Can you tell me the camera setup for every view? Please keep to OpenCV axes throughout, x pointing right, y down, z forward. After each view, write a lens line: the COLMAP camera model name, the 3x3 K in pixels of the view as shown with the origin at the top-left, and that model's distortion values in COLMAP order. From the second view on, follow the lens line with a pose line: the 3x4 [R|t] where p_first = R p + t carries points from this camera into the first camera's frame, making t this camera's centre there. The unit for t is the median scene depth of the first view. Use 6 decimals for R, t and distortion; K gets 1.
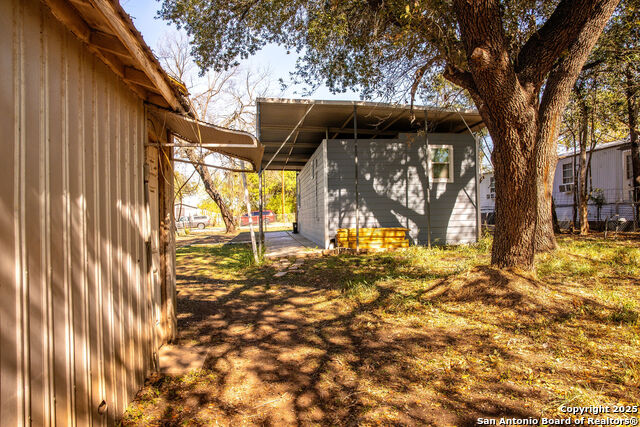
lens RADIAL K [[440.4, 0, 325.0], [0, 440.4, 209.7], [0, 0, 1]] dist [-0.125897, 0.115027]
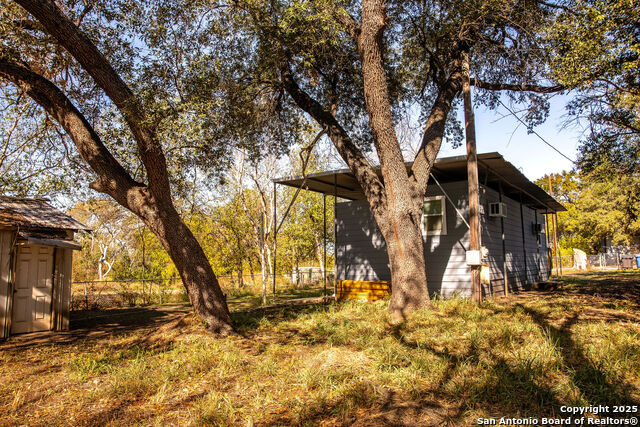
lens RADIAL K [[440.4, 0, 325.0], [0, 440.4, 209.7], [0, 0, 1]] dist [-0.125897, 0.115027]
pose [[0.696113, -0.079369, -0.713531, 0.805641], [0.010008, 0.994847, -0.100897, -0.023033], [0.717862, 0.063095, 0.693320, 0.147004]]
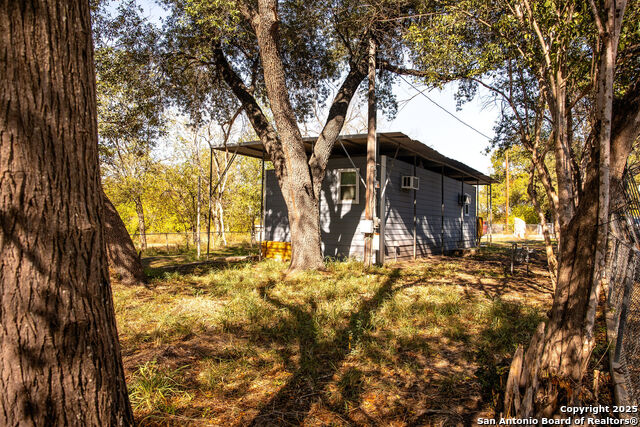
lens RADIAL K [[440.4, 0, 325.0], [0, 440.4, 209.7], [0, 0, 1]] dist [-0.125897, 0.115027]
pose [[0.734633, 0.013157, -0.678337, 0.984994], [-0.023813, 0.999696, -0.006399, -0.039403], [0.678047, 0.020854, 0.734723, 0.165795]]
